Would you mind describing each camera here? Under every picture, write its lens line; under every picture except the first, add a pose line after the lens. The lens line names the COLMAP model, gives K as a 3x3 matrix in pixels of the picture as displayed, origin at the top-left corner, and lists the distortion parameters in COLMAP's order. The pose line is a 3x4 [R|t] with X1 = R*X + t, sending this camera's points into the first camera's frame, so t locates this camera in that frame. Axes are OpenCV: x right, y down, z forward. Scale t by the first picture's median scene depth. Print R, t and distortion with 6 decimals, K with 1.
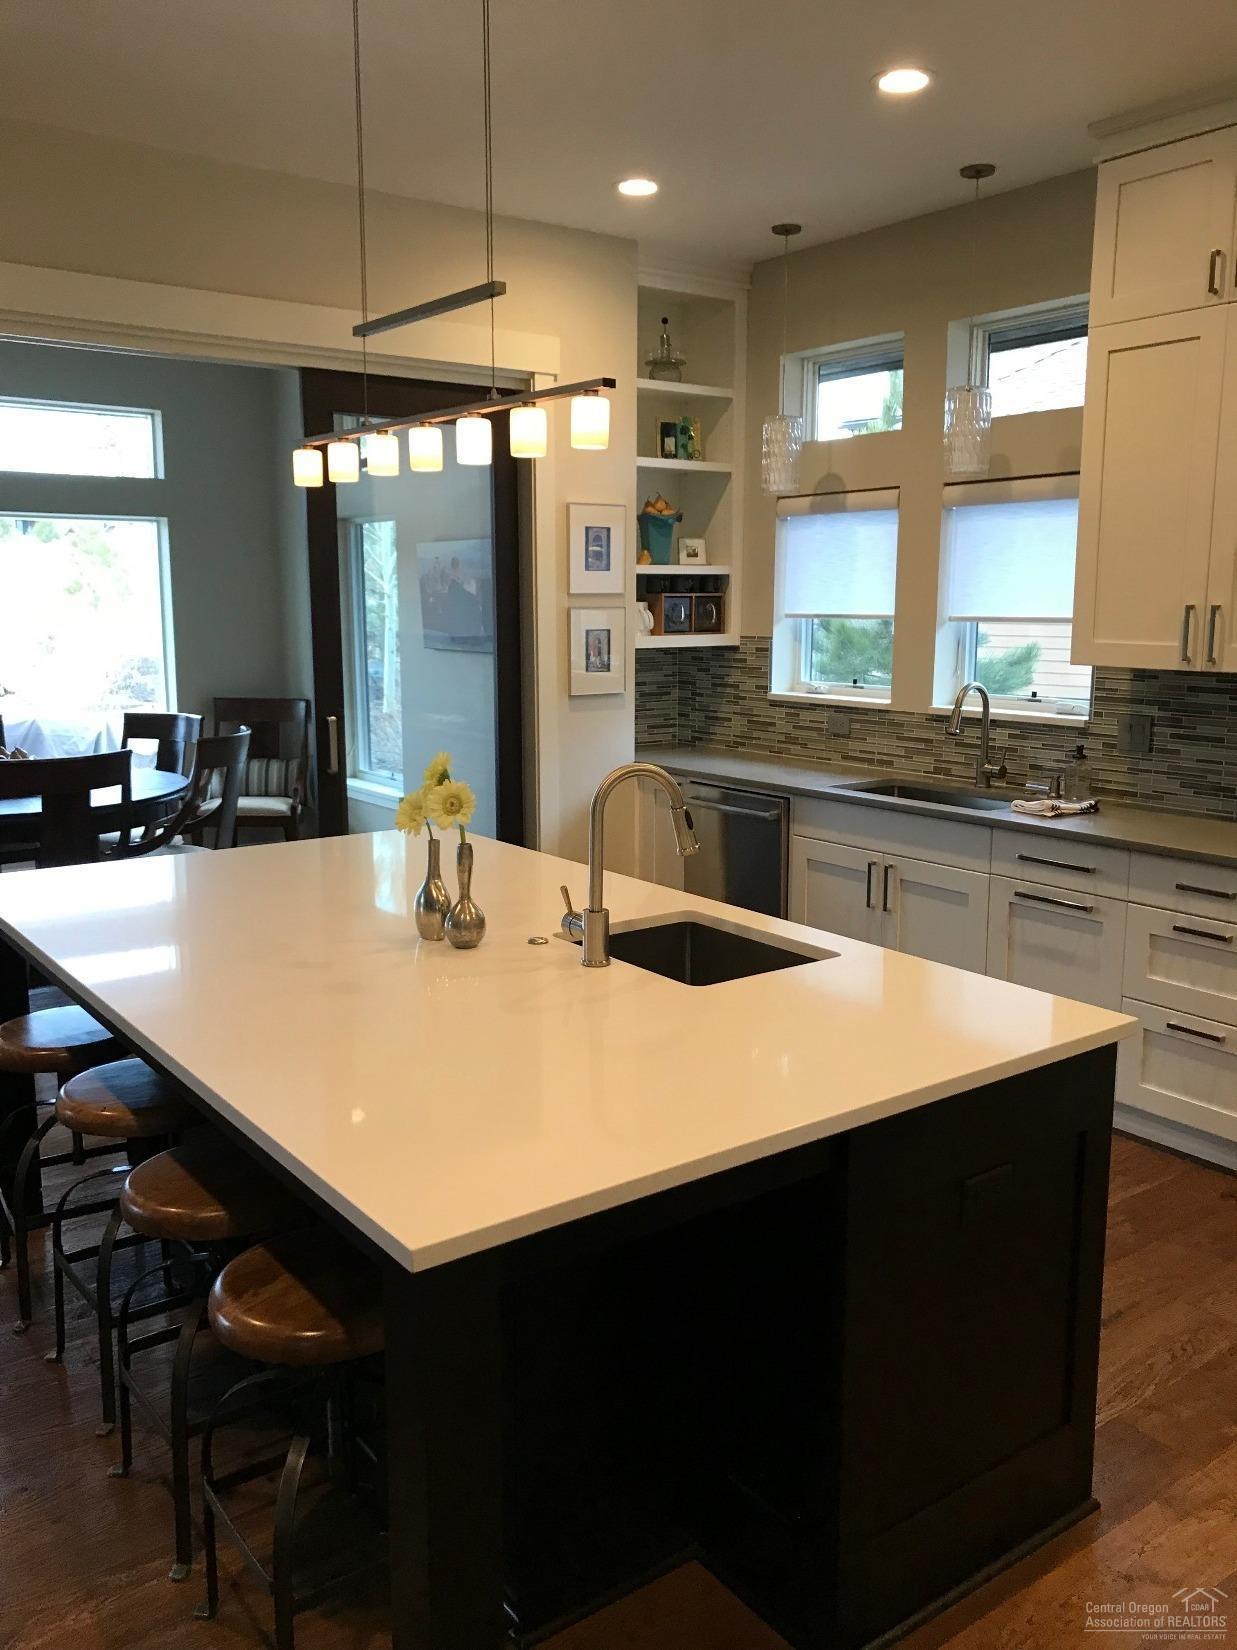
lens RADIAL K [[1353.8, 0, 614.1], [0, 1353.8, 813.1], [0, 0, 1]] dist [0.017616, -0.006190]
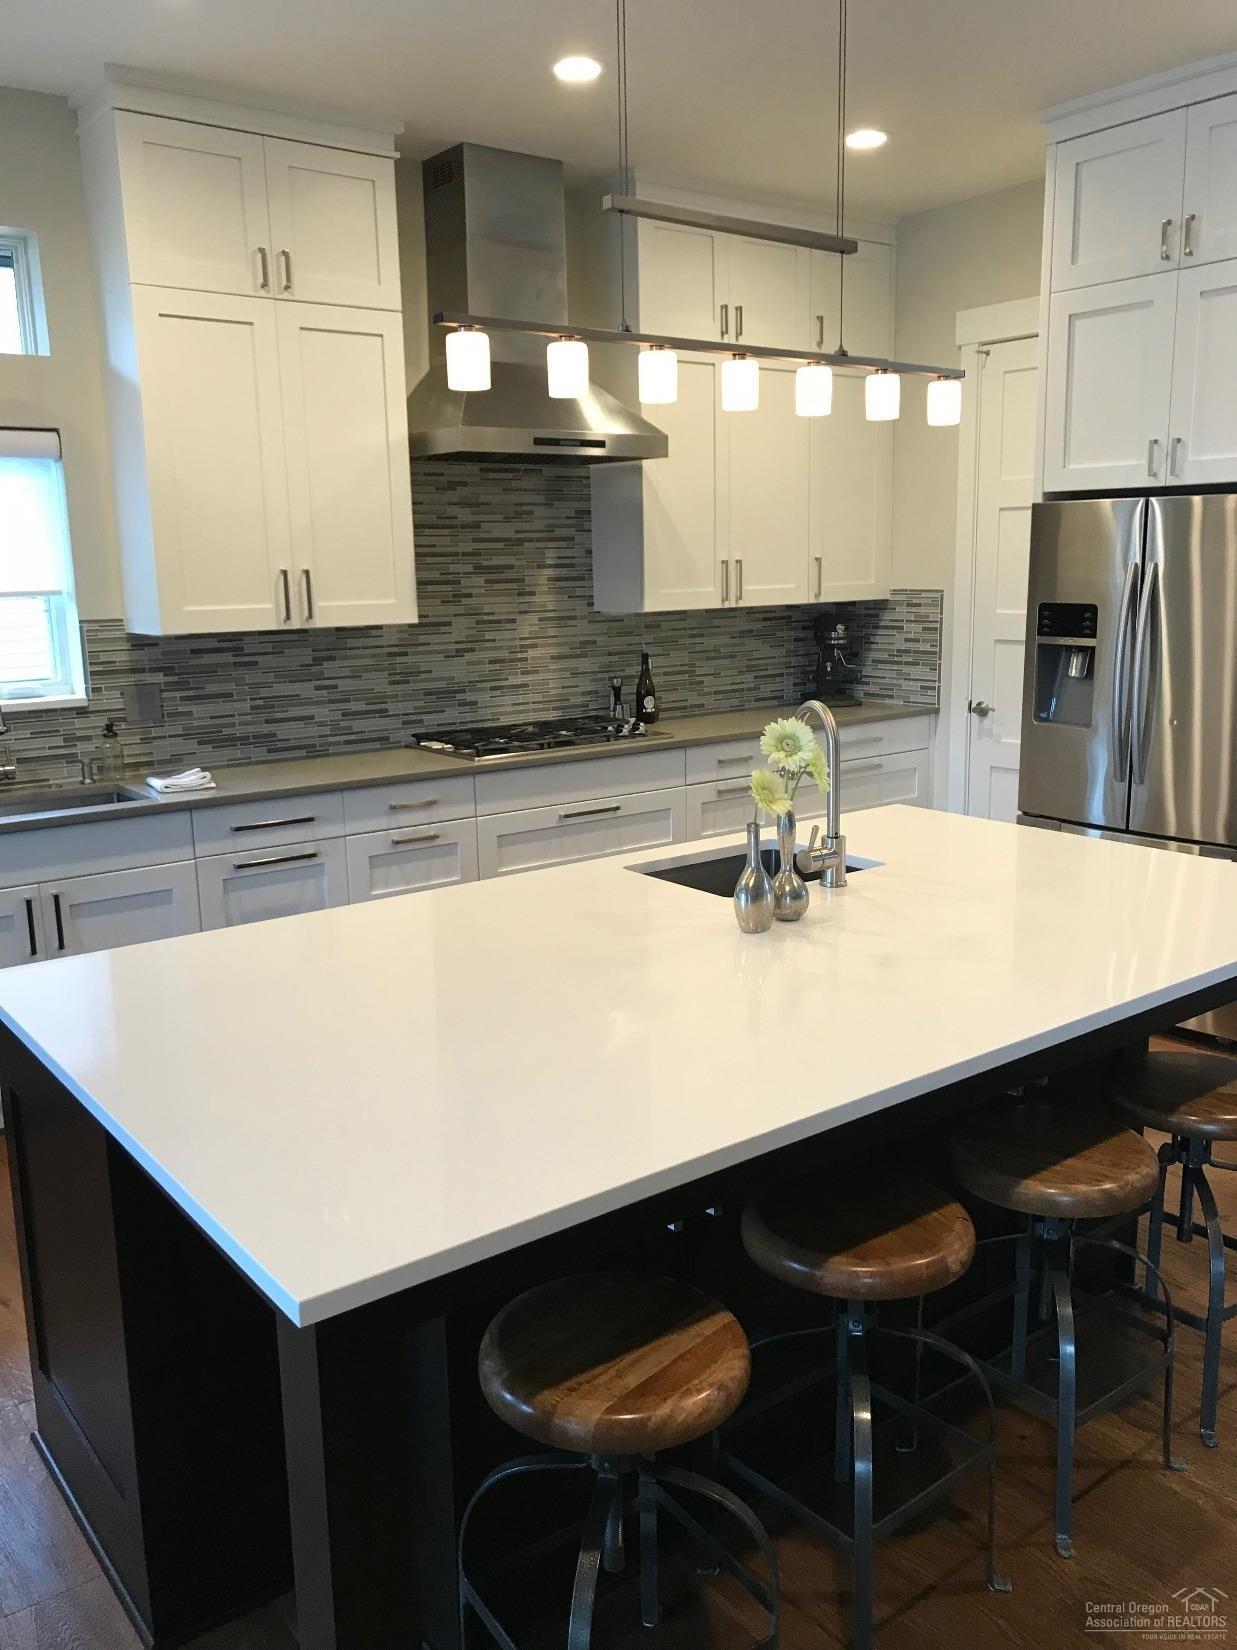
lens RADIAL K [[1353.8, 0, 615.3], [0, 1353.8, 833.9], [0, 0, 1]] dist [0.017616, -0.006190]
pose [[-0.024668, -0.200824, 0.979317, -0.652217], [0.175602, 0.963513, 0.202006, -0.111268], [-0.984152, 0.176953, 0.011497, 0.693790]]
